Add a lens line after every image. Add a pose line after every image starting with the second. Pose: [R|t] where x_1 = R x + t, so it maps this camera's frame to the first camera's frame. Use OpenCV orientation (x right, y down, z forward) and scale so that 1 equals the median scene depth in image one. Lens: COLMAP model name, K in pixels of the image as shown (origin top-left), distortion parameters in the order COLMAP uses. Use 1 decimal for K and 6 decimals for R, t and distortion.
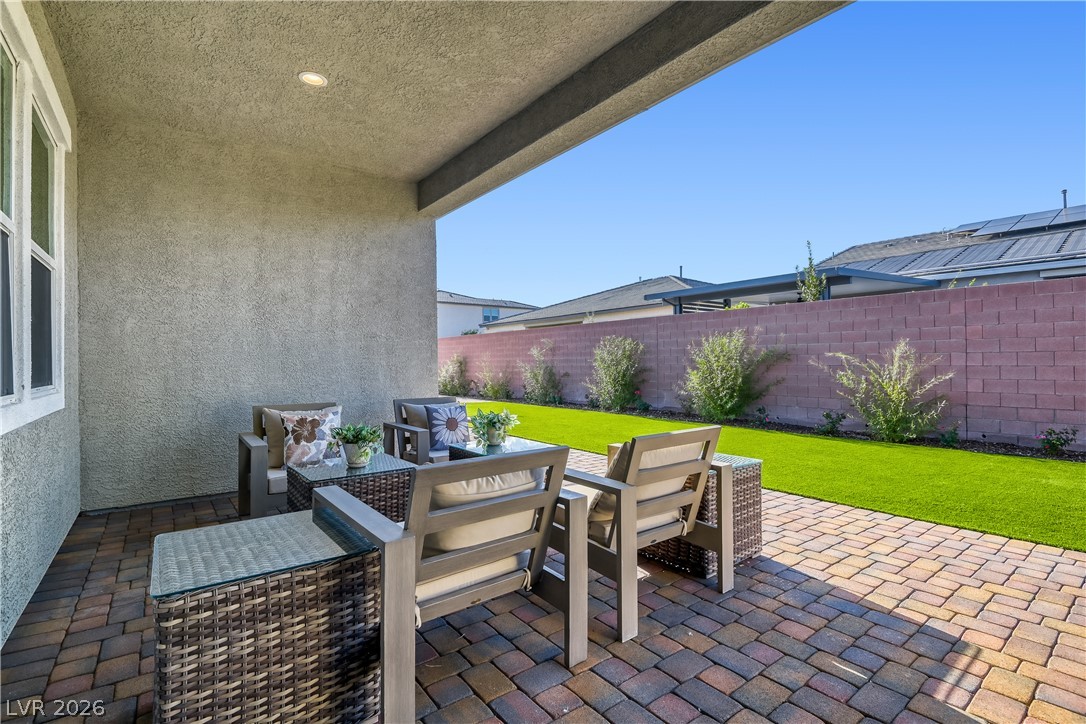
lens RADIAL K [[496.8, 0, 545.7], [0, 496.8, 364.2], [0, 0, 1]] dist [-0.001032, -0.015717]
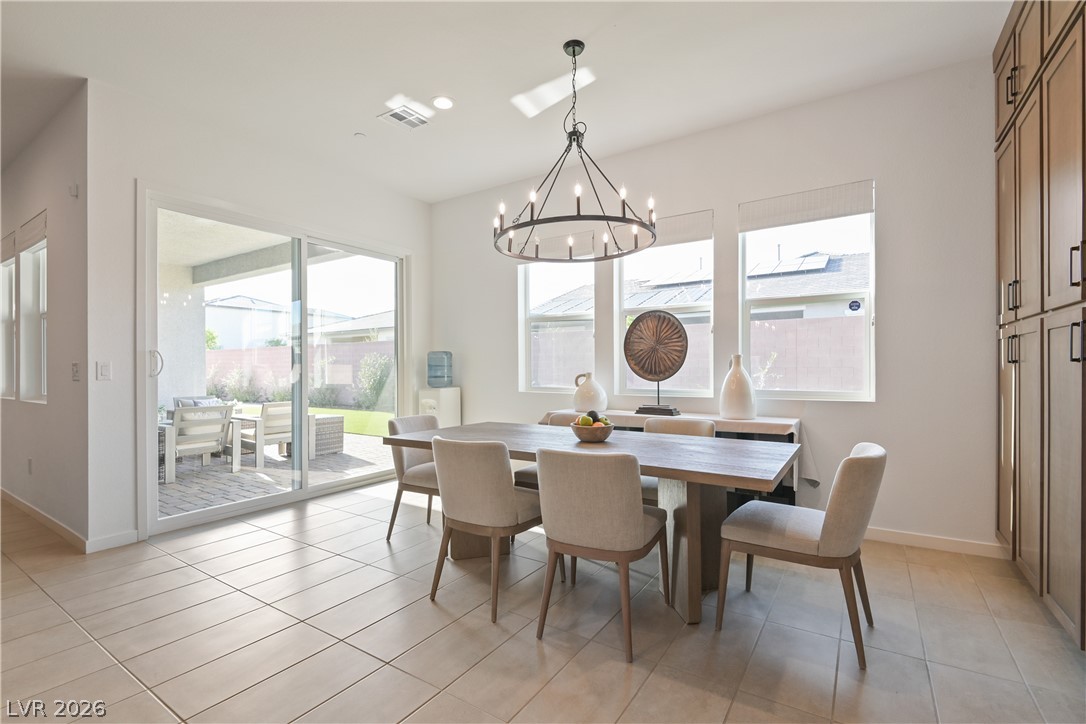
lens RADIAL K [[487.5, 0, 548.4], [0, 487.5, 365.4], [0, 0, 1]] dist [-0.001505, -0.000260]
pose [[0.940647, 0.001085, 0.339384, 0.888749], [0.003245, 0.999920, -0.012191, -0.048739], [-0.339370, 0.012569, 0.940569, -2.666850]]
